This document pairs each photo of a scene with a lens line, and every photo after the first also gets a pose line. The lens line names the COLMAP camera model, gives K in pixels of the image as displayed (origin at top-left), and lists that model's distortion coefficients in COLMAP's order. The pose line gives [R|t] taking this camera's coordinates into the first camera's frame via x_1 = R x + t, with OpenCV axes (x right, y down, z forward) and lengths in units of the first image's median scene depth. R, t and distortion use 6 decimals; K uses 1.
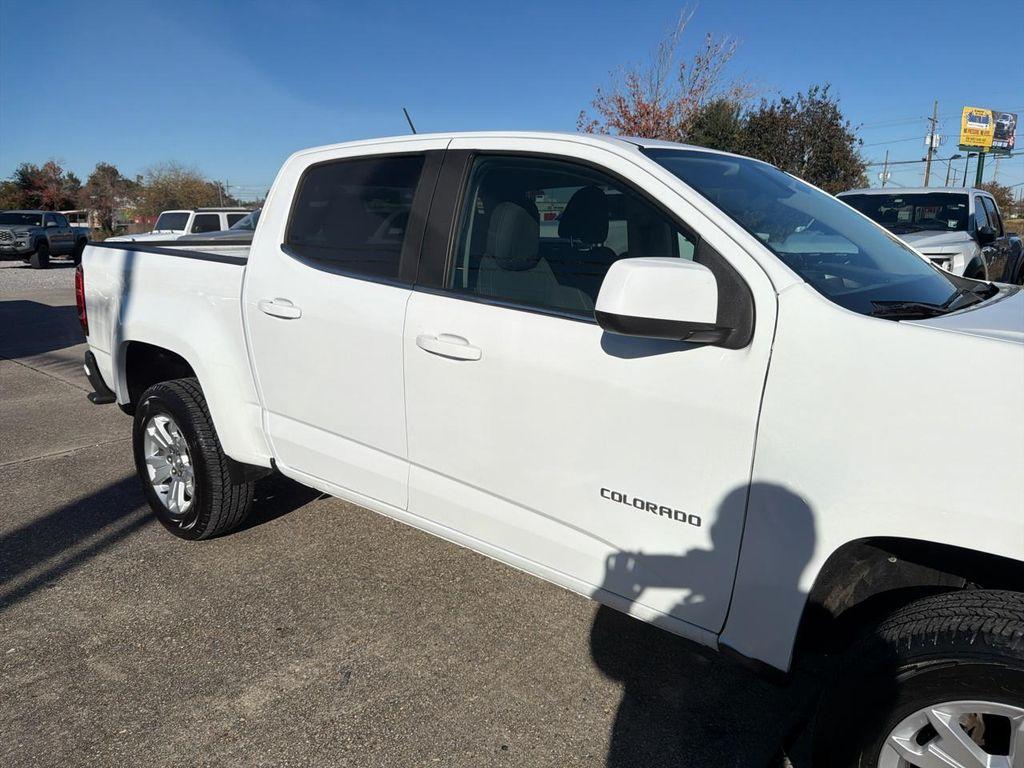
lens RADIAL K [[726.5, 0, 508.5], [0, 726.5, 372.9], [0, 0, 1]] dist [-0.006552, -0.003779]
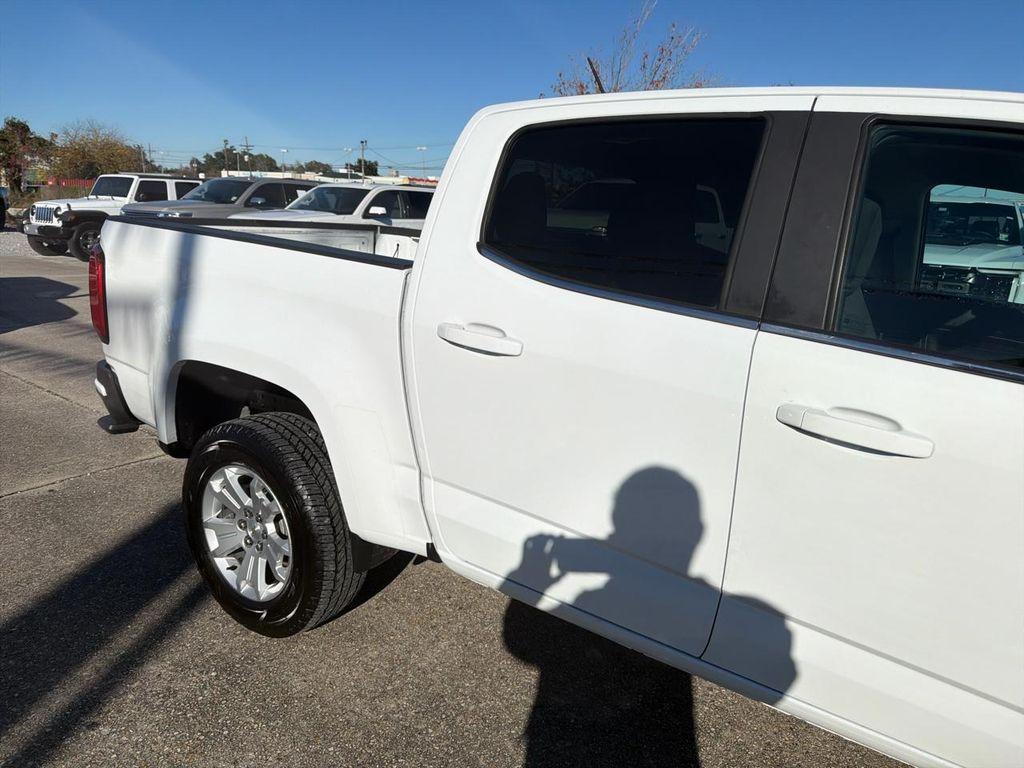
lens RADIAL K [[721.2, 0, 506.1], [0, 721.2, 382.6], [0, 0, 1]] dist [0.004423, -0.021355]
pose [[0.994575, 0.029102, 0.099867, -0.201930], [-0.032575, 0.998914, 0.033324, -0.039672], [-0.098789, -0.036397, 0.994443, 0.188477]]
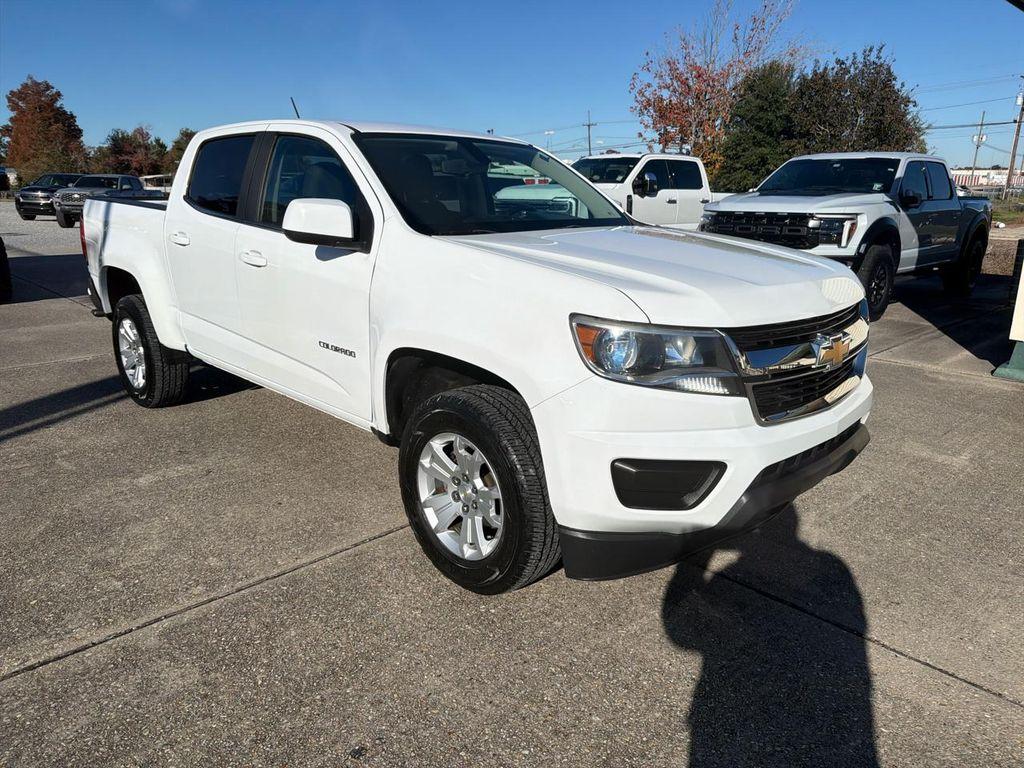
lens RADIAL K [[729.2, 0, 514.2], [0, 729.2, 383.4], [0, 0, 1]] dist [0.004877, -0.013898]
pose [[0.995025, 0.028242, -0.095543, 0.293694], [-0.022730, 0.998040, 0.058299, 0.059123], [0.097002, -0.055838, 0.993717, -0.249765]]
